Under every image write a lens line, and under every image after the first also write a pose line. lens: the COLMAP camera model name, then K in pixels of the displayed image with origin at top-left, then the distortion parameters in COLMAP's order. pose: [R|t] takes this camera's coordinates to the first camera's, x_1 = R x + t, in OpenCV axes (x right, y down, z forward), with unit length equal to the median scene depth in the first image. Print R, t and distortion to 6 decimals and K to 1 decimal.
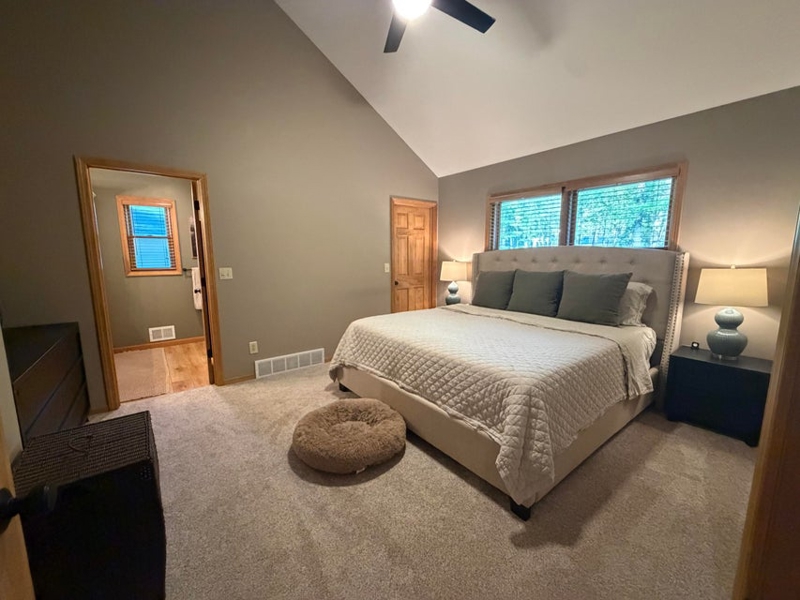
lens RADIAL K [[320.0, 0, 395.5], [0, 320.0, 302.4], [0, 0, 1]] dist [0.001863, -0.000591]
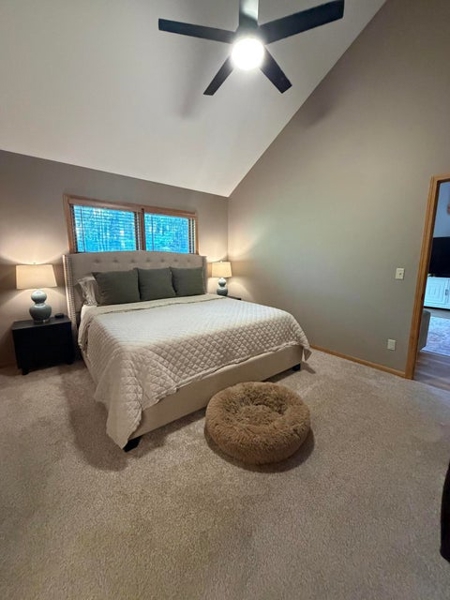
lens RADIAL K [[240.0, 0, 219.6], [0, 240.0, 296.4], [0, 0, 1]] dist [0.001863, -0.000591]
pose [[0.003467, -0.166253, 0.986077, -0.814182], [0.145411, 0.975686, 0.163989, -0.145345], [-0.989365, 0.142818, 0.027558, 0.940142]]
